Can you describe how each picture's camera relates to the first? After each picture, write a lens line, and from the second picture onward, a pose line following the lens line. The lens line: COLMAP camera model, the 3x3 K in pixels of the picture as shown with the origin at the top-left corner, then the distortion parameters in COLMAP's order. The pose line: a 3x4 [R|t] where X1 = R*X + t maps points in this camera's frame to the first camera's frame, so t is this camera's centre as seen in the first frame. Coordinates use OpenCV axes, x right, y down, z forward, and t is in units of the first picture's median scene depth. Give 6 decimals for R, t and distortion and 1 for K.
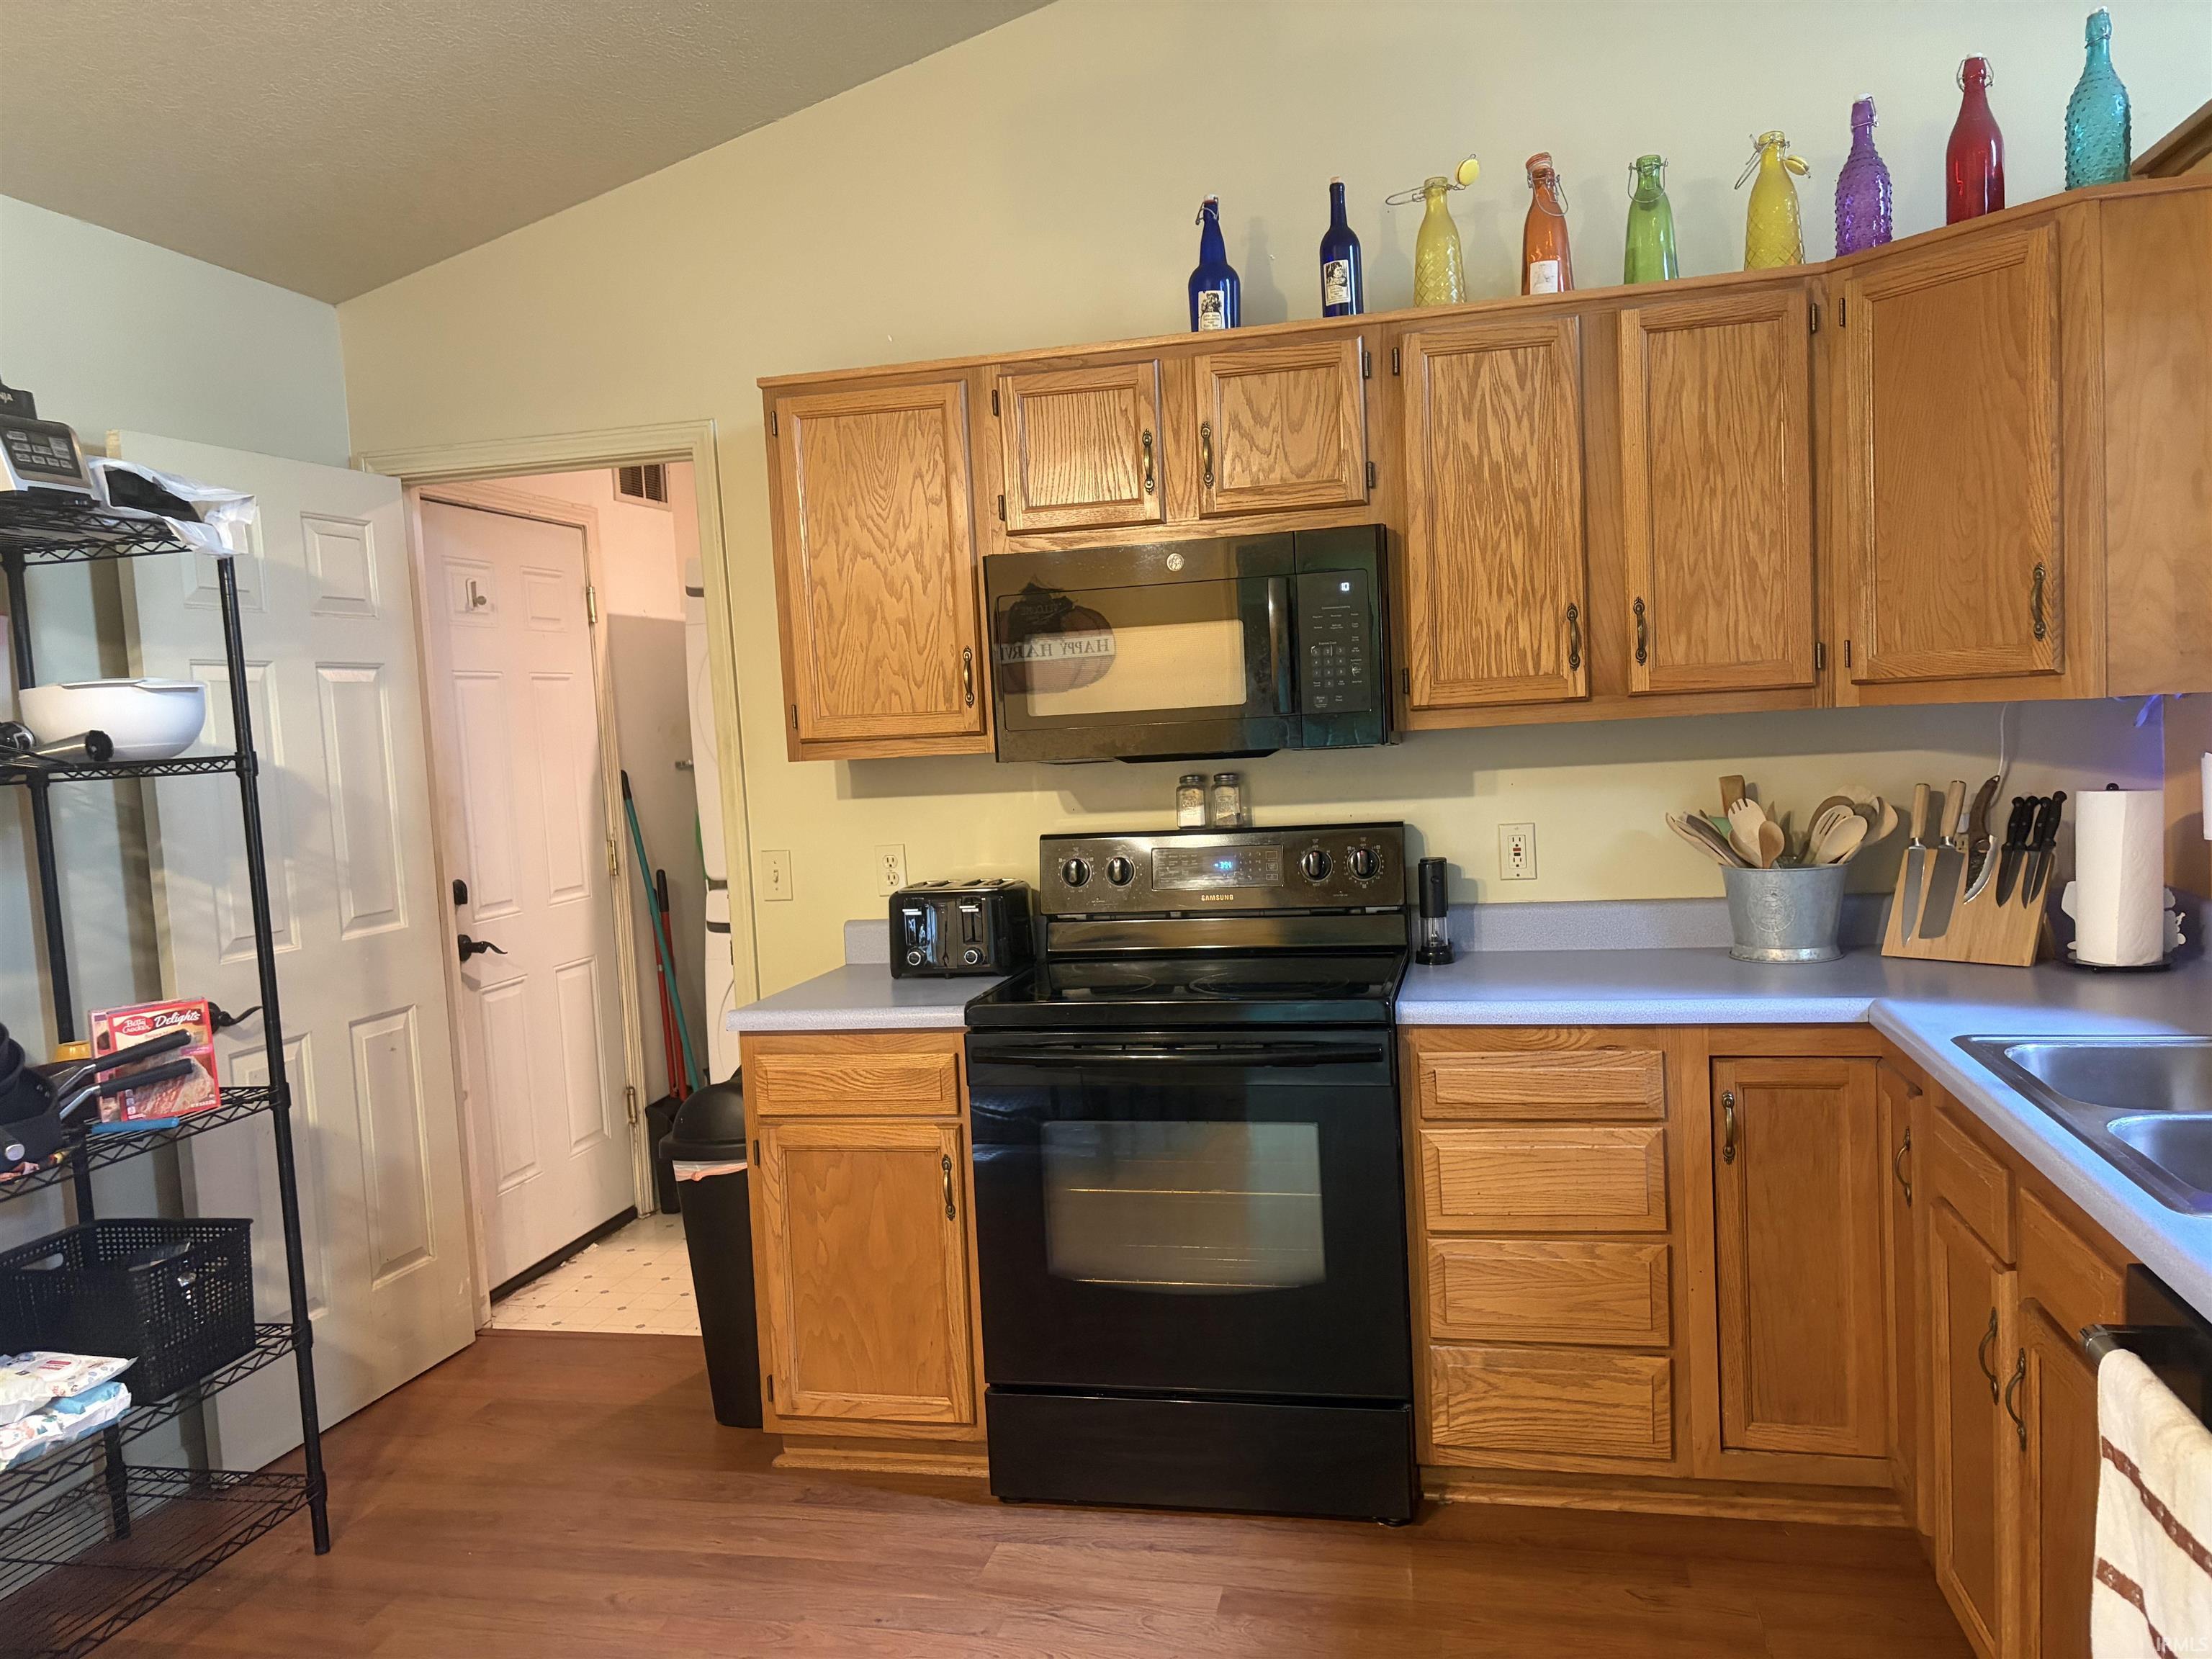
lens RADIAL K [[1663.8, 0, 1109.6], [0, 1663.8, 846.1], [0, 0, 1]] dist [0.043598, -0.052664]
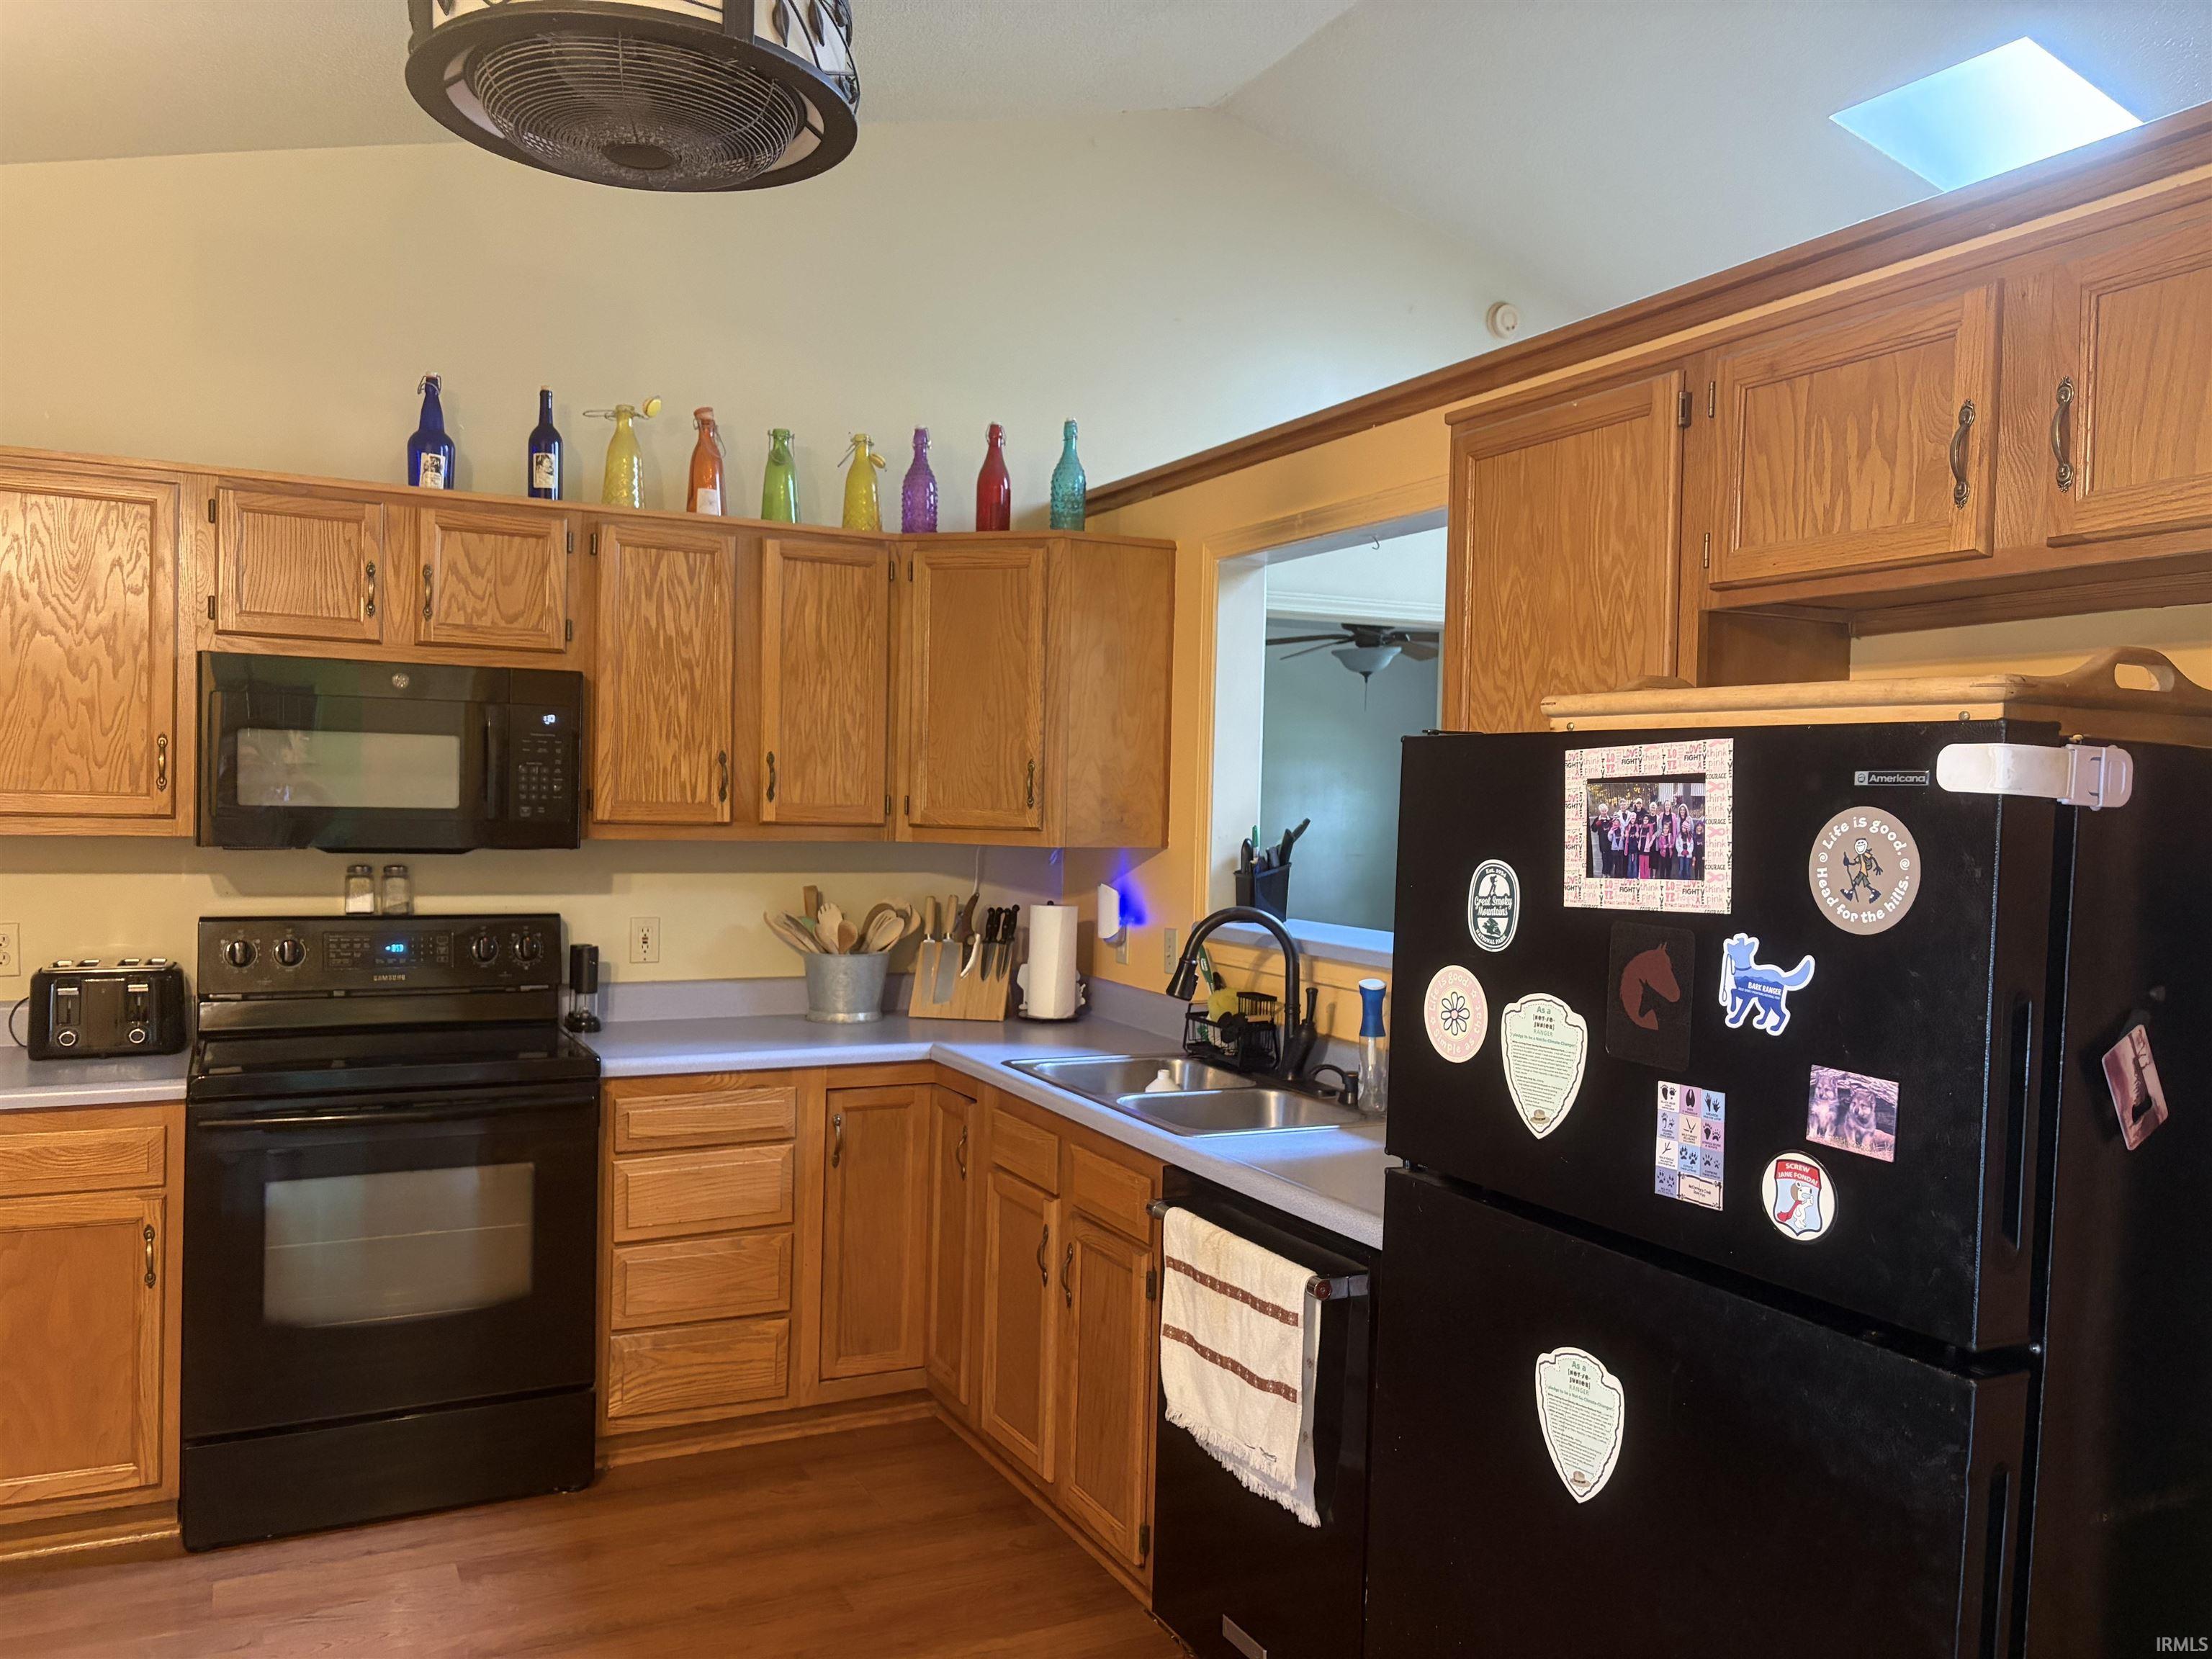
lens RADIAL K [[1663.8, 0, 1119.2], [0, 1663.8, 835.5], [0, 0, 1]] dist [0.043598, -0.052664]
pose [[0.759893, 0.057227, 0.647524, -0.336129], [-0.015930, 0.997458, -0.069459, 0.007522], [-0.649853, 0.042467, 0.758873, -0.197414]]
